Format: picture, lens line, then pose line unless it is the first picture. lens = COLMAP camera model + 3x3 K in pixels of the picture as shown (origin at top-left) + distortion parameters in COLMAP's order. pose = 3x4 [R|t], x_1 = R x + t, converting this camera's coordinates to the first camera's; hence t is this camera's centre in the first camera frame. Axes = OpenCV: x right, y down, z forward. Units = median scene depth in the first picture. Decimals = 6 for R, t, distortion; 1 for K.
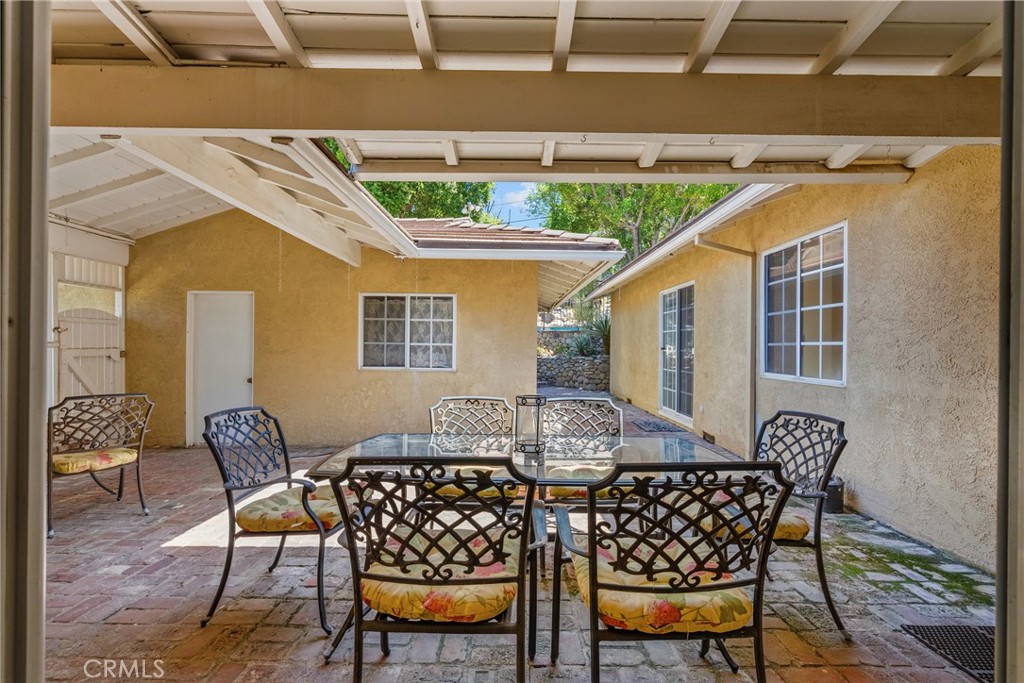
lens RADIAL K [[466.0, 0, 514.7], [0, 466.0, 343.1], [0, 0, 1]] dist [-0.003266, 0.002457]
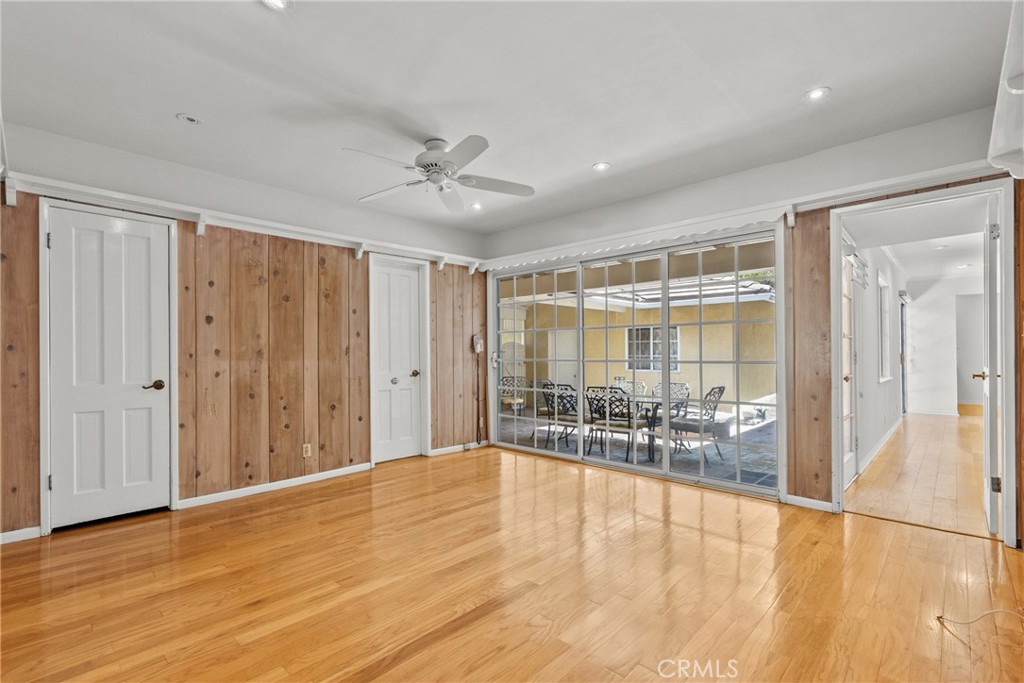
lens RADIAL K [[466.0, 0, 513.7], [0, 466.0, 350.9], [0, 0, 1]] dist [-0.003266, 0.002457]
pose [[0.727236, -0.018327, -0.686143, 0.554792], [0.016761, 0.999820, -0.008940, -0.010095], [0.686183, -0.004999, 0.727412, -0.549951]]
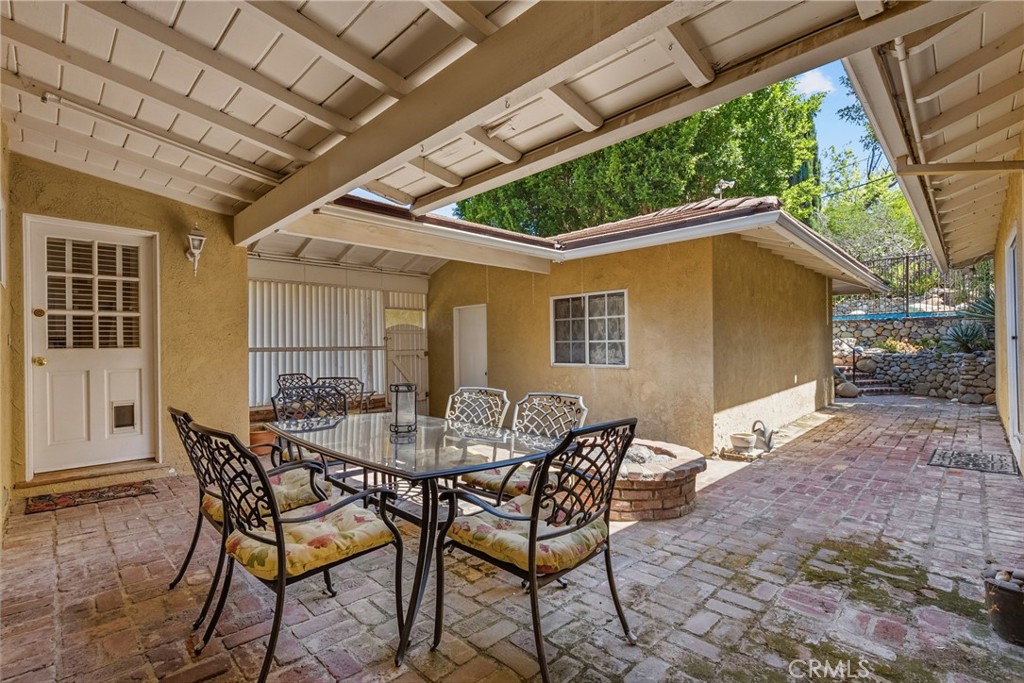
lens RADIAL K [[466.0, 0, 505.0], [0, 466.0, 344.3], [0, 0, 1]] dist [-0.003266, 0.002457]
pose [[0.707887, -0.023310, -0.705941, 0.376617], [0.025477, 0.999648, -0.007462, 0.010971], [0.705867, -0.012703, 0.708231, 0.130217]]
